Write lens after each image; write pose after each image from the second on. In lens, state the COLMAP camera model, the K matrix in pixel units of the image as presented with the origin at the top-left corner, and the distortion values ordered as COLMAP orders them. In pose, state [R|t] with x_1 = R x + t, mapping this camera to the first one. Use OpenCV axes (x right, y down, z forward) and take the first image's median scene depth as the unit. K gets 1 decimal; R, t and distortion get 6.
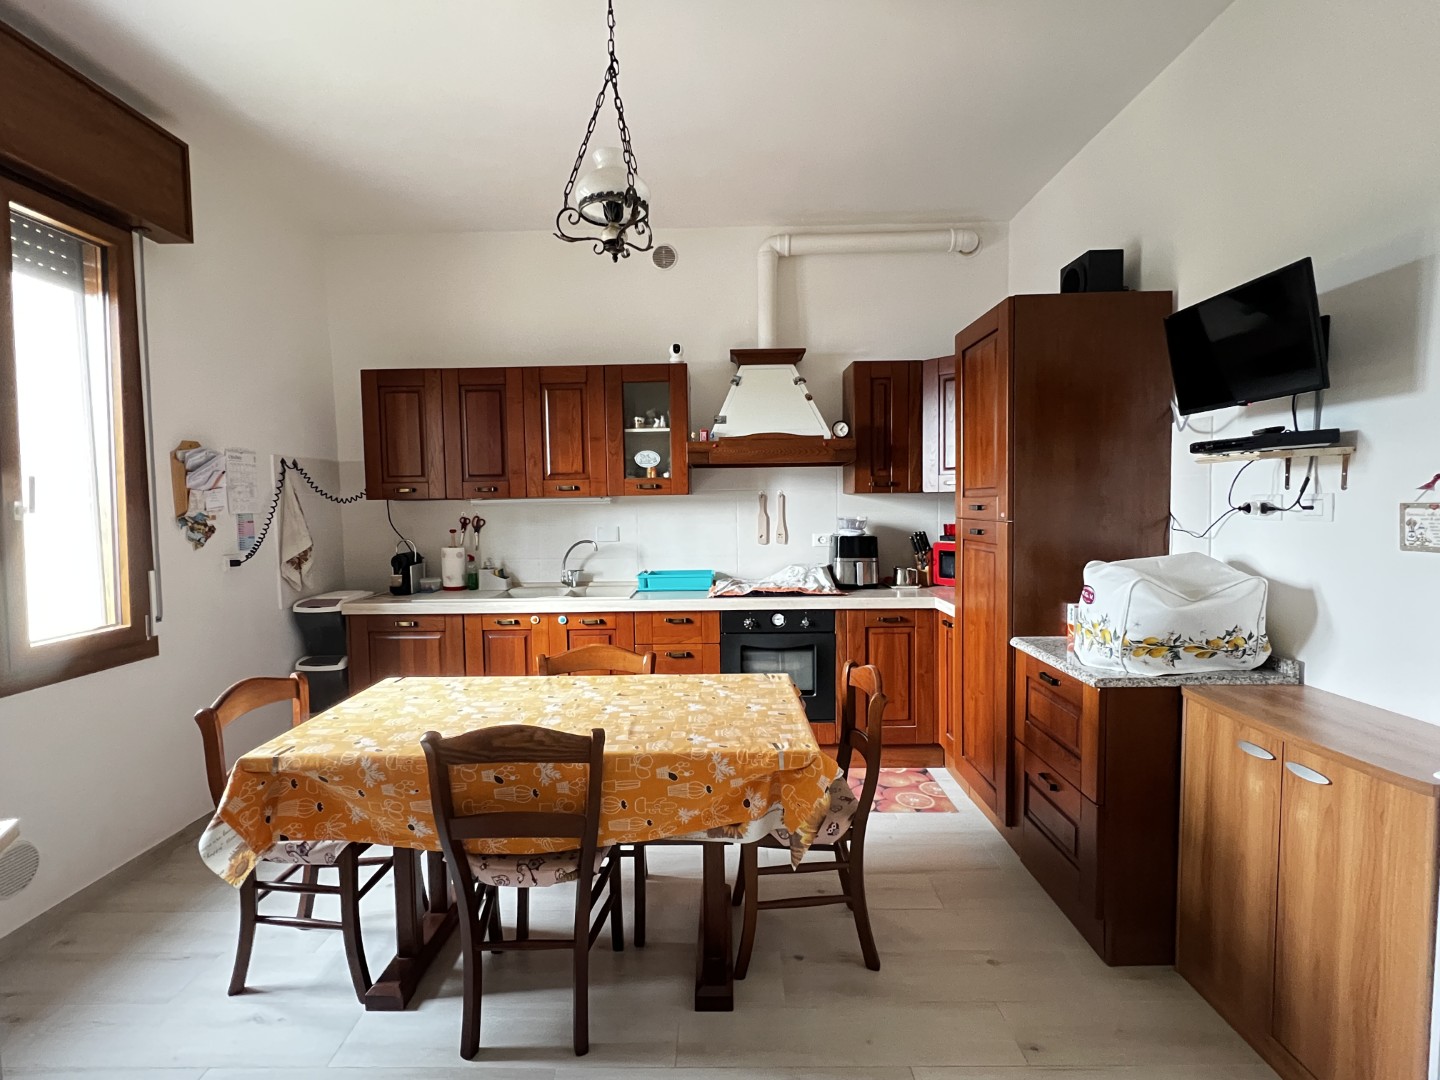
lens RADIAL K [[680.8, 0, 715.5], [0, 680.8, 537.7], [0, 0, 1]] dist [0.000221, -0.000035]
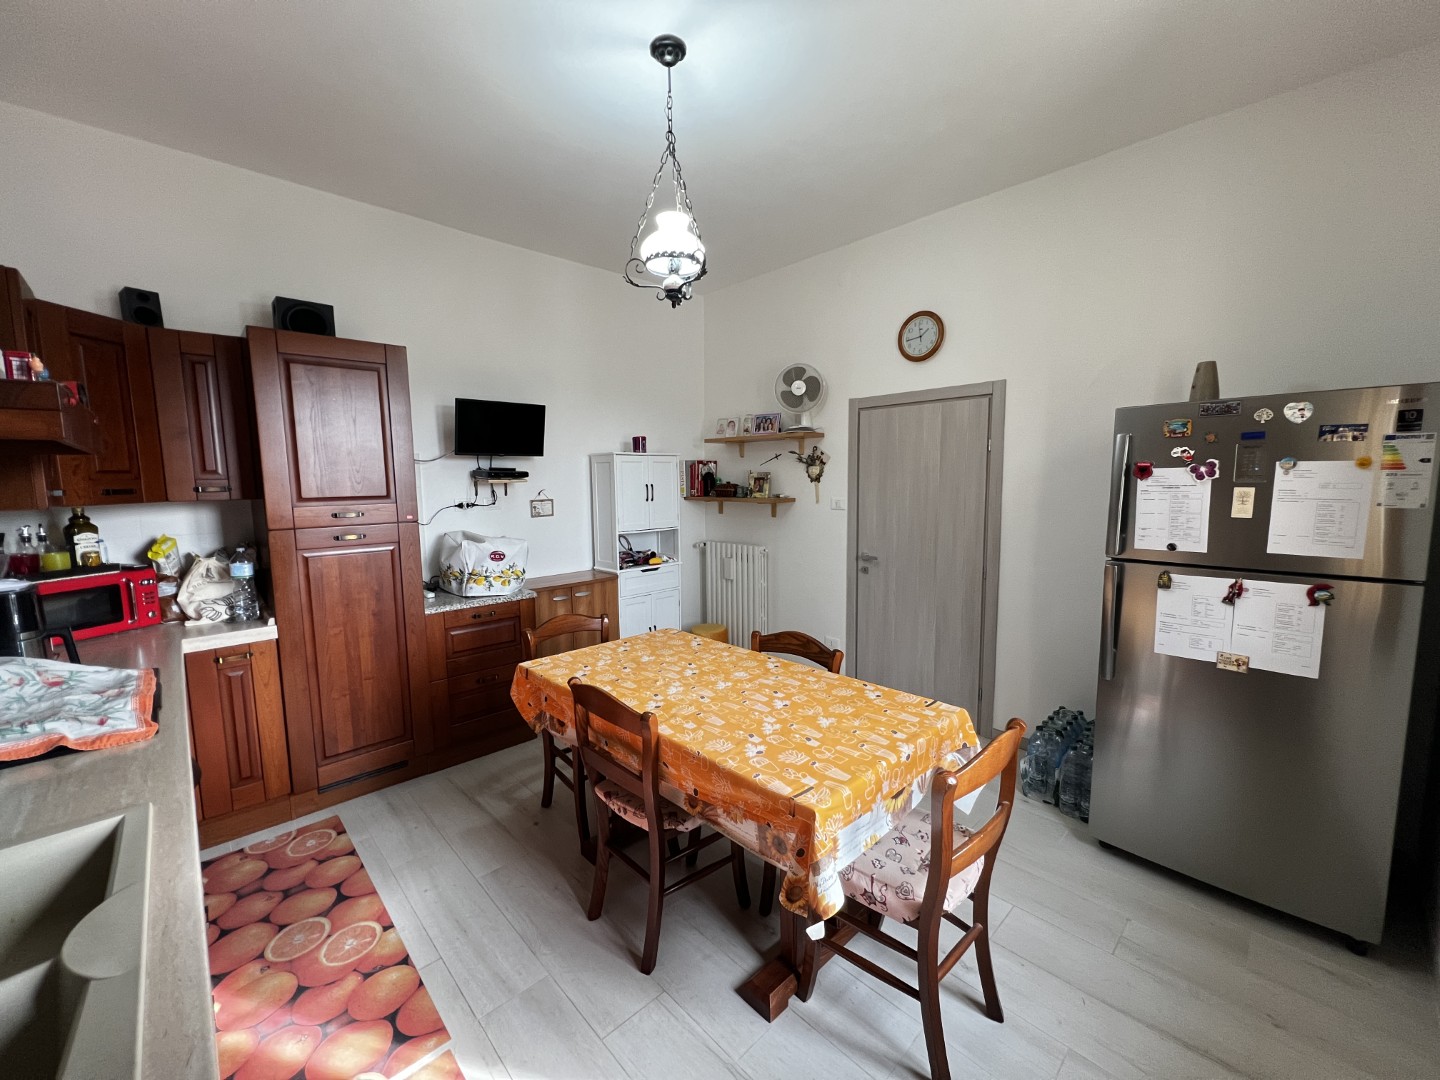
lens RADIAL K [[582.6, 0, 715.1], [0, 582.6, 543.4], [0, 0, 1]] dist [0.001710, 0.000348]
pose [[-0.694489, -0.056549, 0.717278, -0.930554], [0.061004, 0.988689, 0.137013, -0.122123], [-0.716913, 0.138910, -0.683184, 1.659436]]
